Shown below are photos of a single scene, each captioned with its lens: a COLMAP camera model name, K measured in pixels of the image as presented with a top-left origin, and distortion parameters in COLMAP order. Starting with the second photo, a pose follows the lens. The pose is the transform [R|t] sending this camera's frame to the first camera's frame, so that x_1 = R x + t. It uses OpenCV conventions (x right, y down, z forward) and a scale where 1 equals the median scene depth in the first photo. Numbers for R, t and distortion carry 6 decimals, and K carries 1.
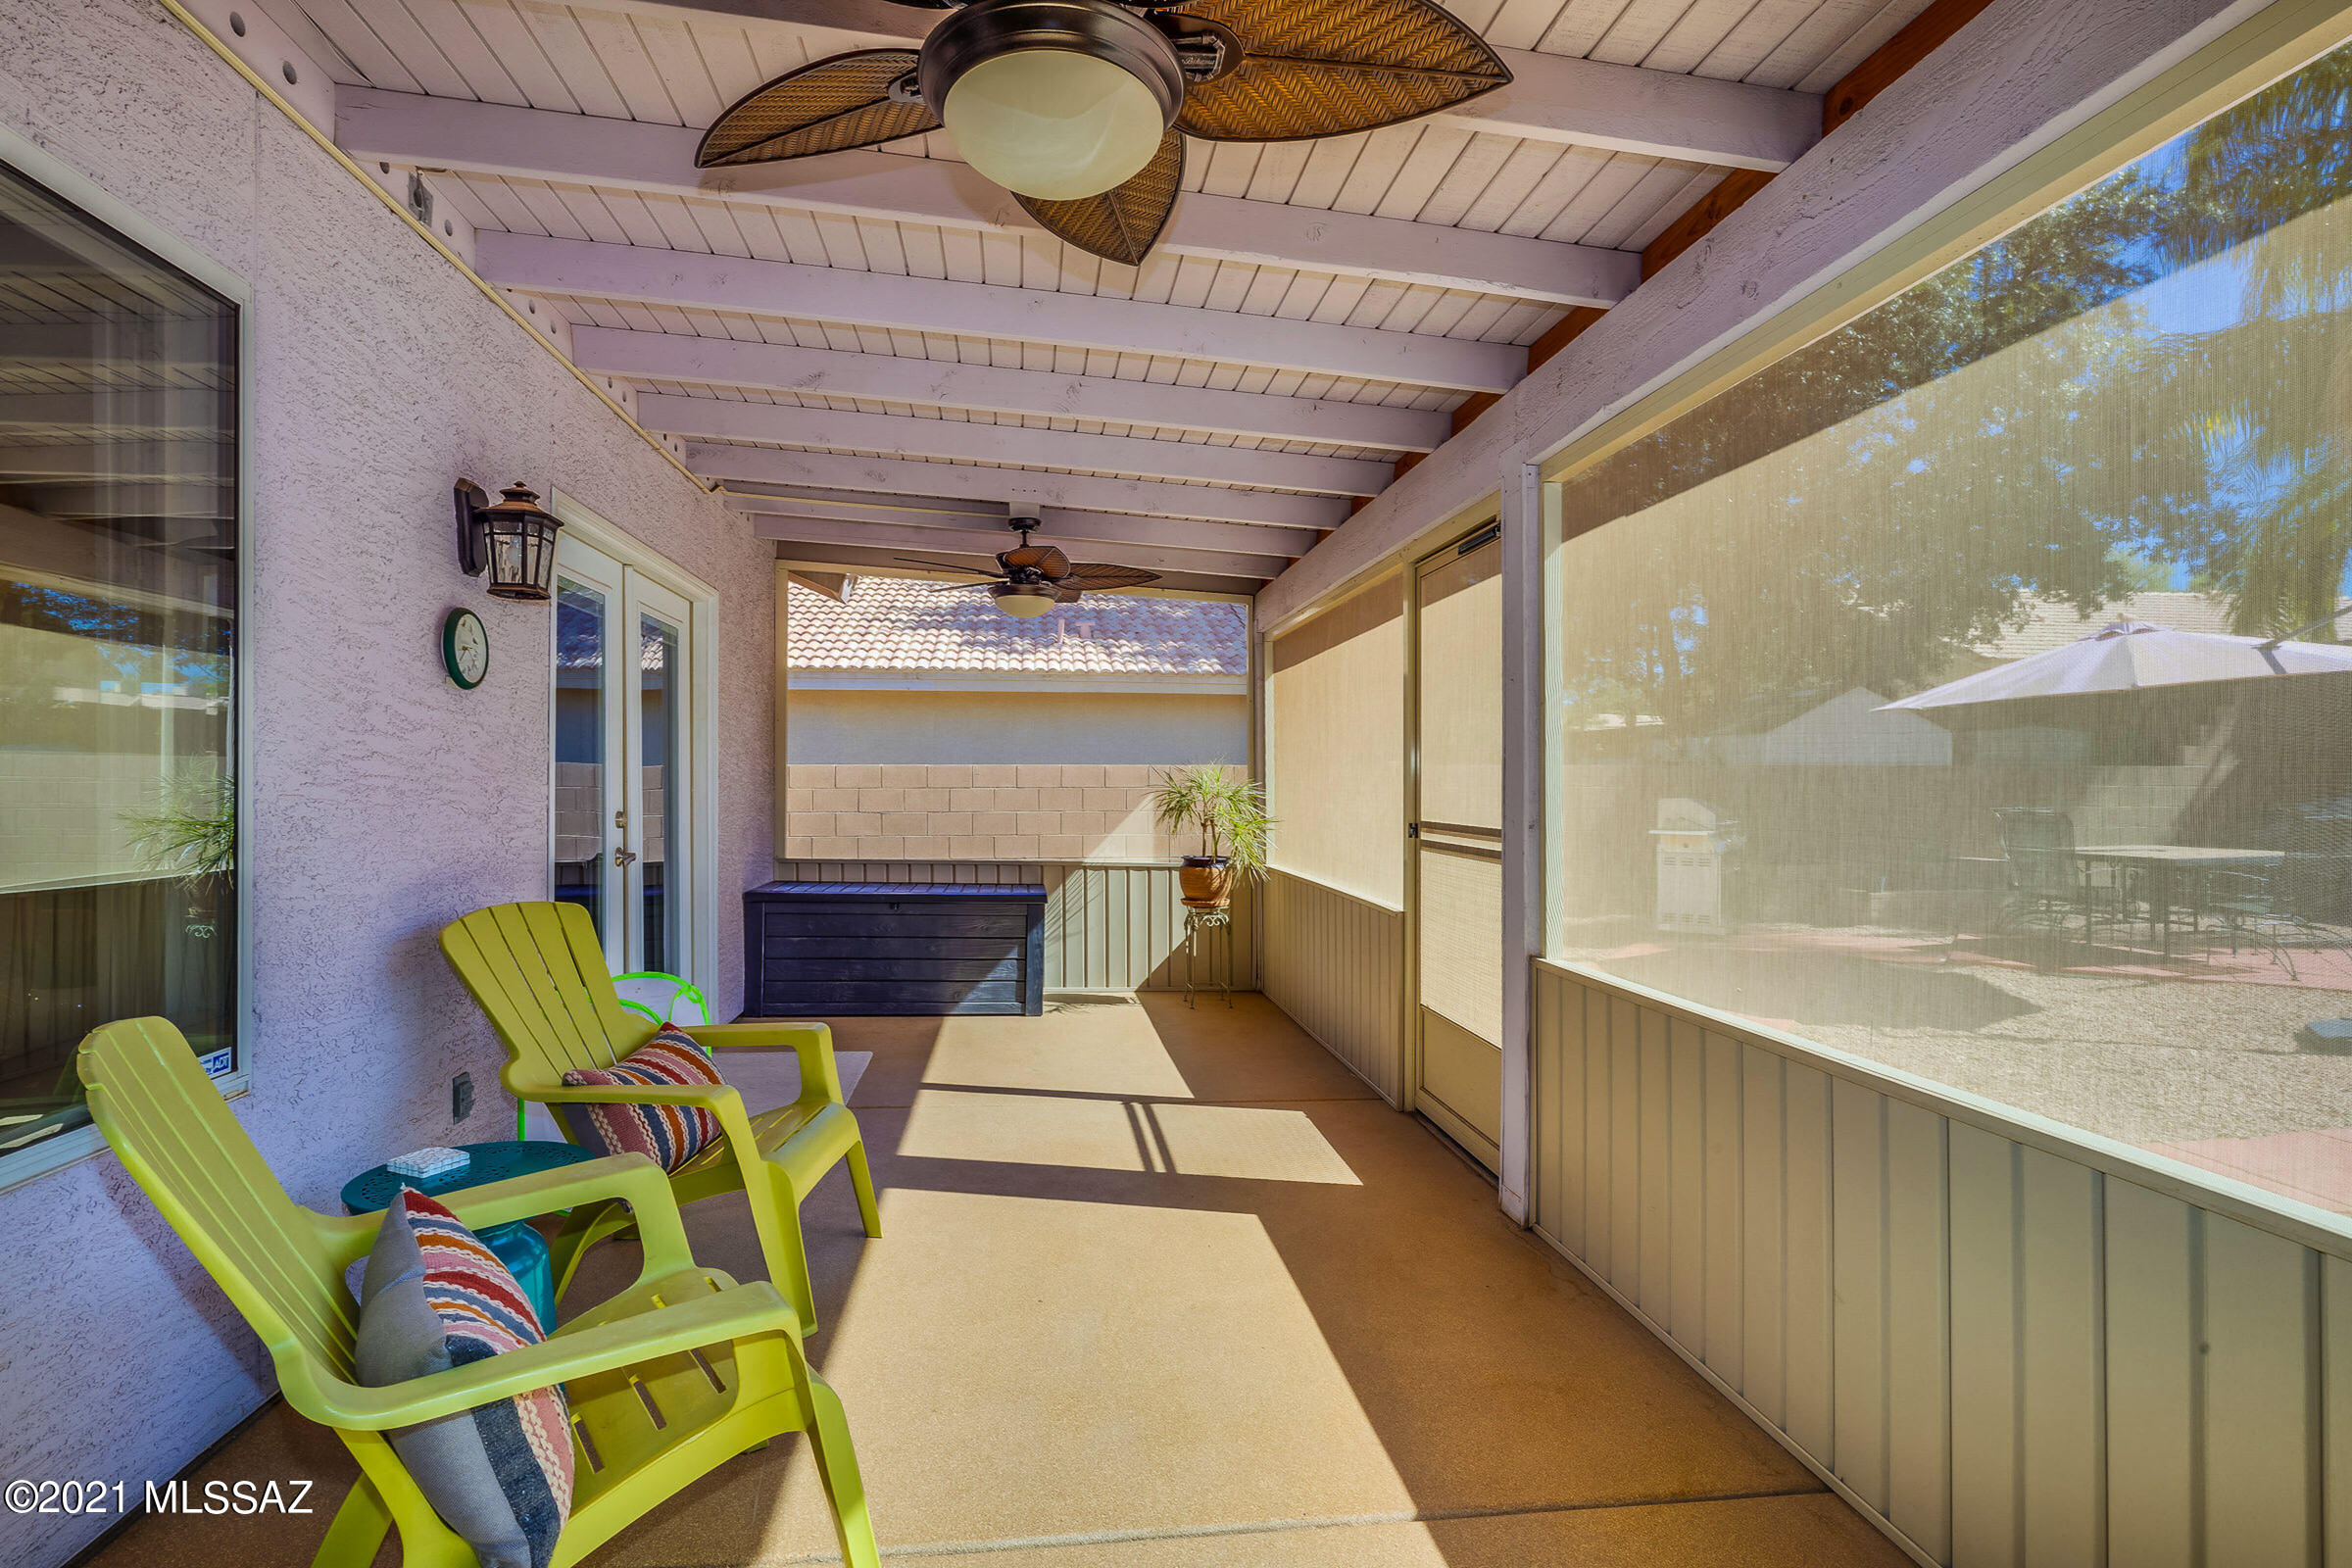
lens RADIAL K [[1232.1, 0, 1176.0], [0, 1232.1, 784.0], [0, 0, 1]] dist [0.001331, 0.001118]
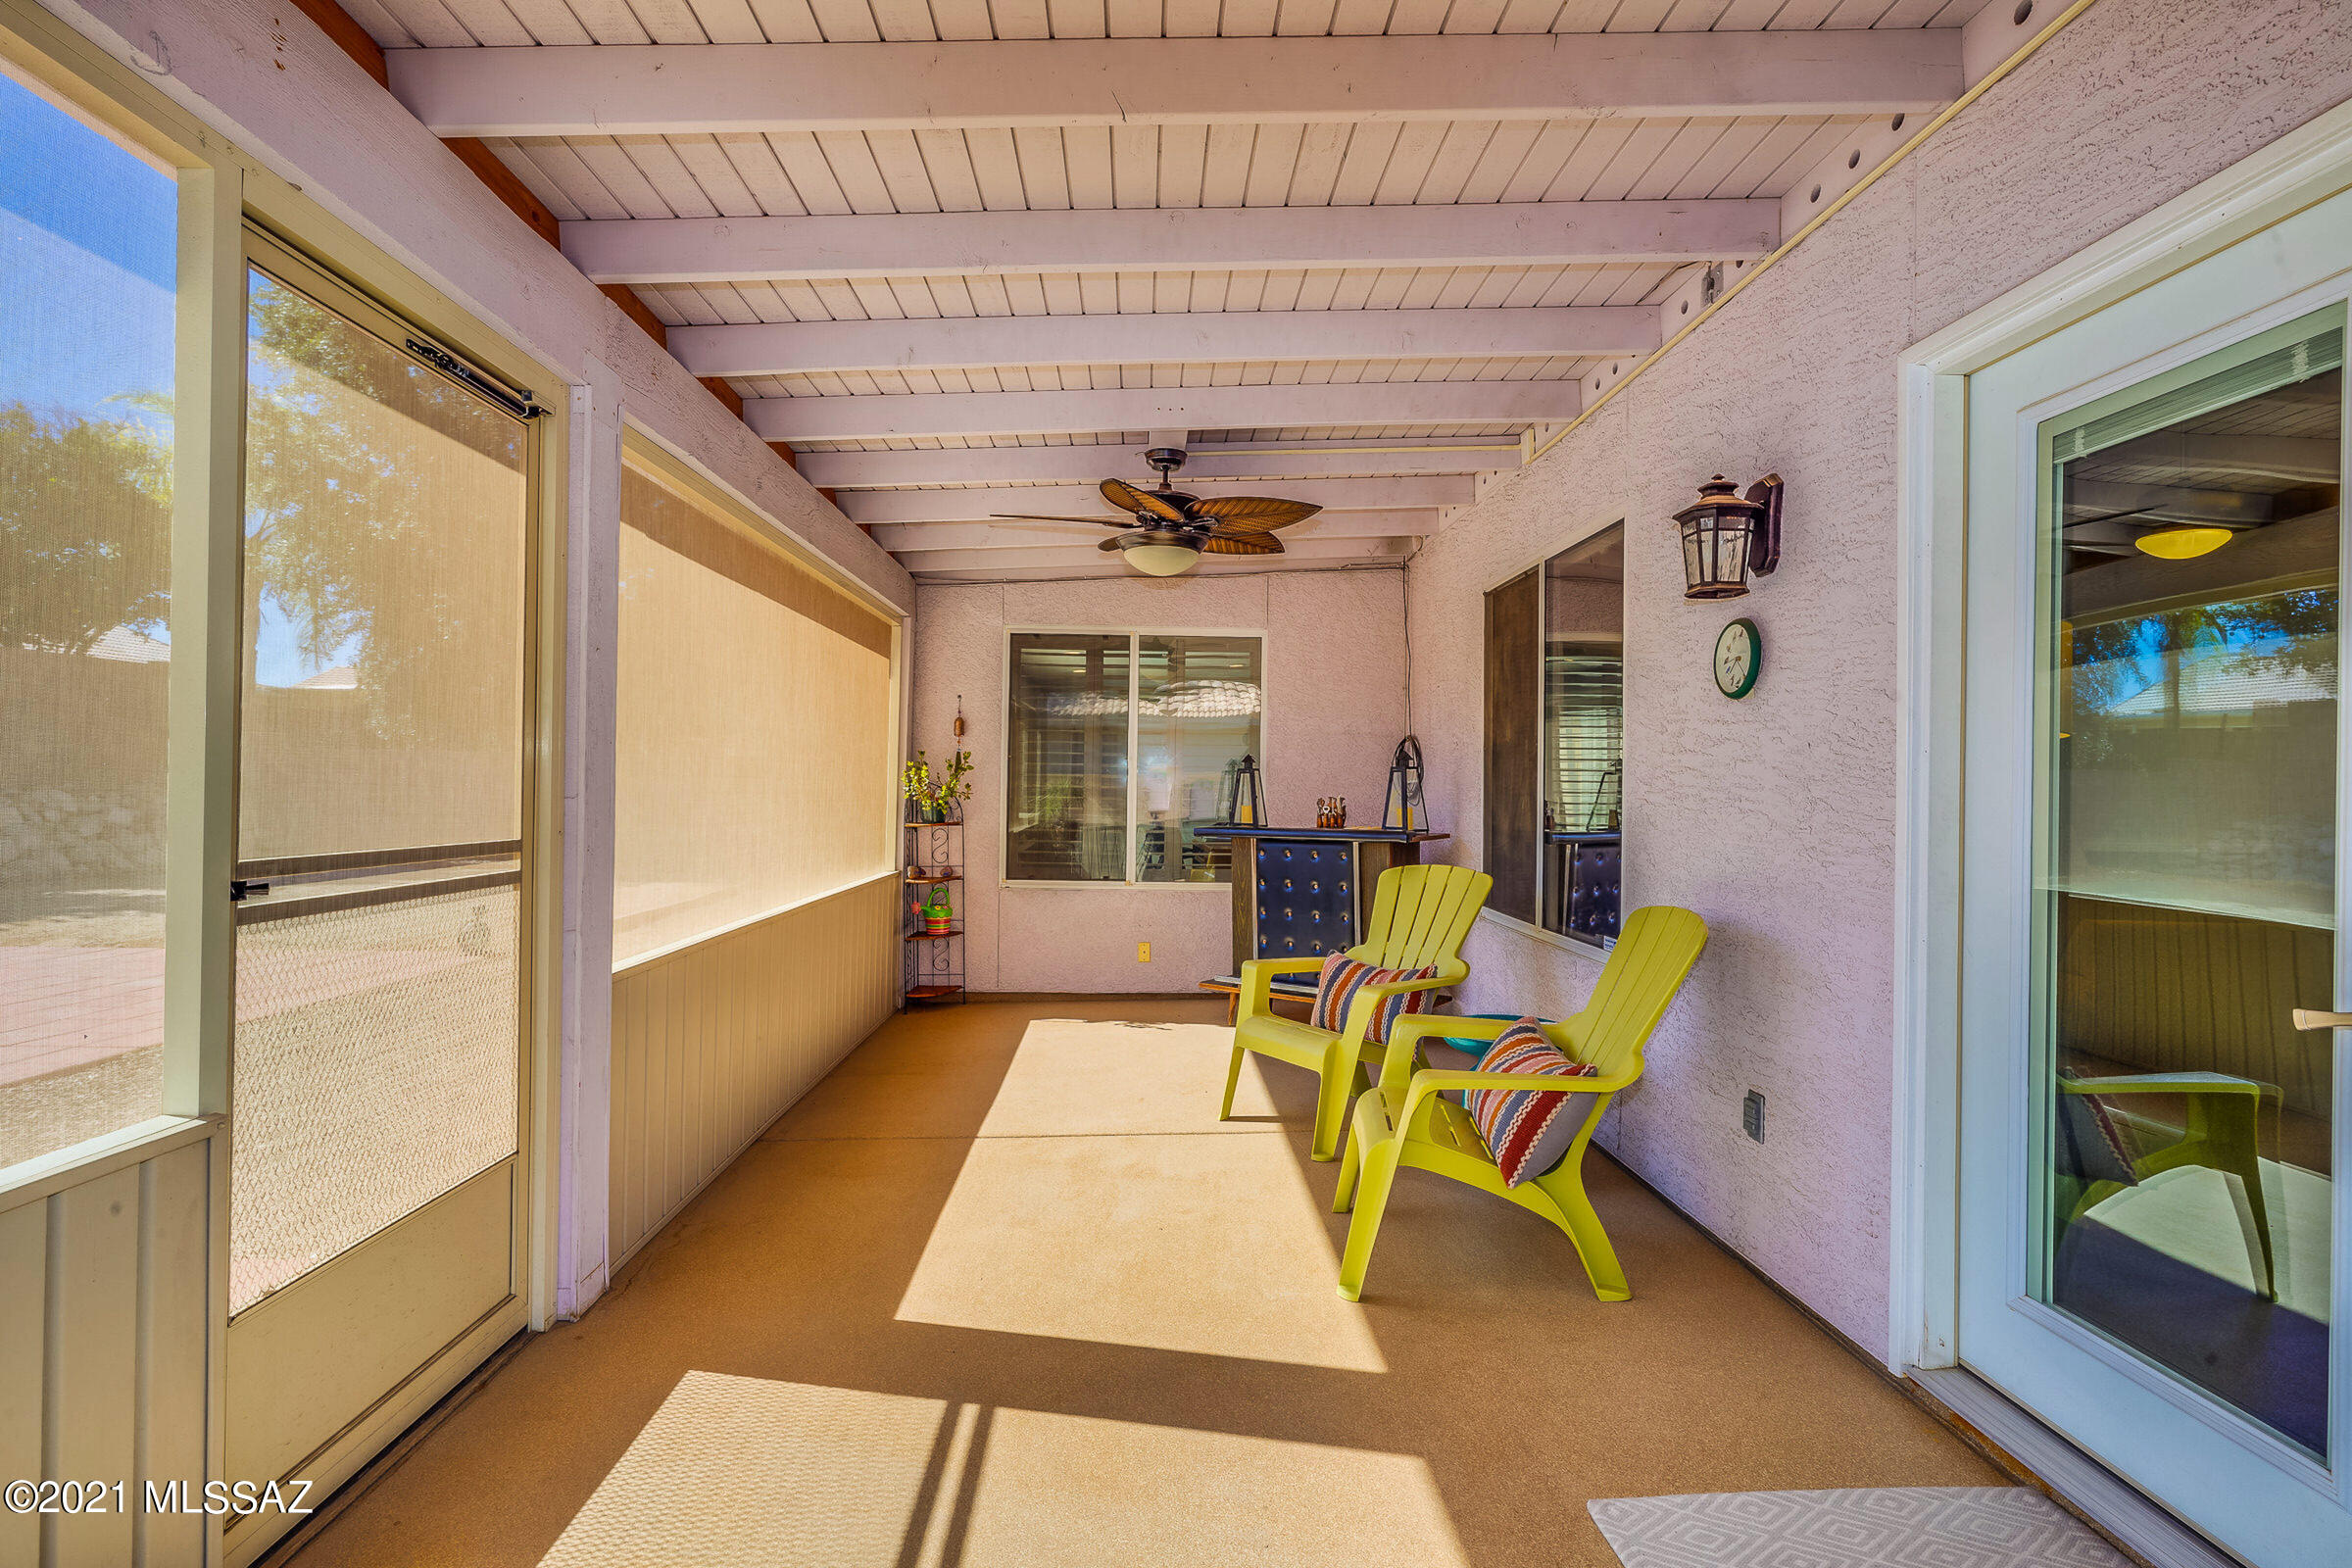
lens RADIAL K [[1232.1, 0, 1176.0], [0, 1232.1, 784.0], [0, 0, 1]] dist [0.001331, 0.001118]
pose [[-0.995947, -0.014861, 0.088705, -0.191478], [-0.015080, 0.999885, -0.001796, 0.001188], [-0.088668, -0.003126, -0.996056, 1.868381]]
